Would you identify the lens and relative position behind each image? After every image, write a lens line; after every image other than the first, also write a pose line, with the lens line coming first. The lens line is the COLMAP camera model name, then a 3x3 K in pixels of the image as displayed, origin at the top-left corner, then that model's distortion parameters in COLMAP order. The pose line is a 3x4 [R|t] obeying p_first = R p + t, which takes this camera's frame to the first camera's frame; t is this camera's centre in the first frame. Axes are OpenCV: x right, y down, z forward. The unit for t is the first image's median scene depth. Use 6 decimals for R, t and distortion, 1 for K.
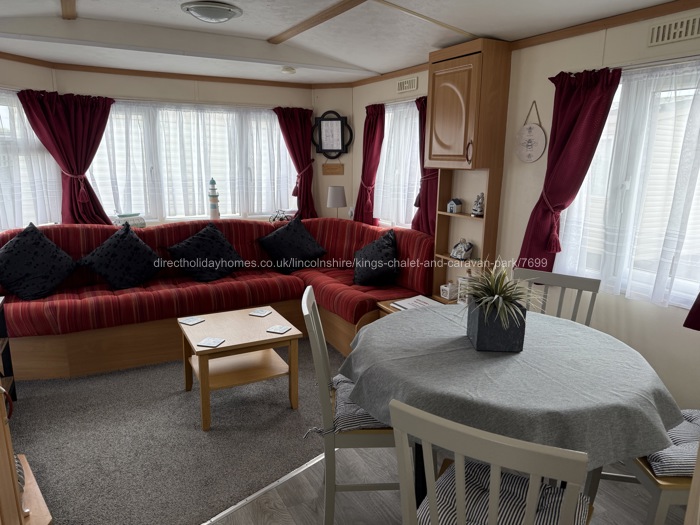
lens RADIAL K [[487.1, 0, 350.0], [0, 487.1, 262.5], [0, 0, 1]] dist [0.088632, -0.132965]
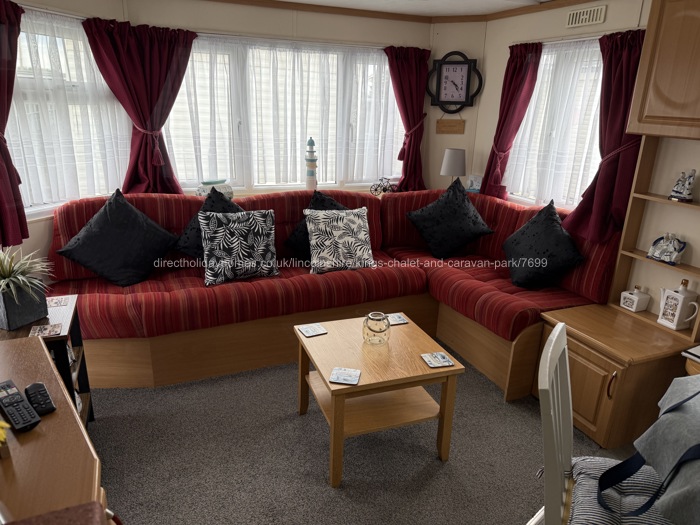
lens RADIAL K [[506.1, 0, 350.0], [0, 506.1, 262.5], [0, 0, 1]] dist [0.095545, -0.099868]
pose [[0.996545, 0.041197, -0.072122, -0.152732], [-0.034337, 0.994990, 0.093894, -0.049915], [0.075629, -0.091093, 0.992966, 0.157992]]
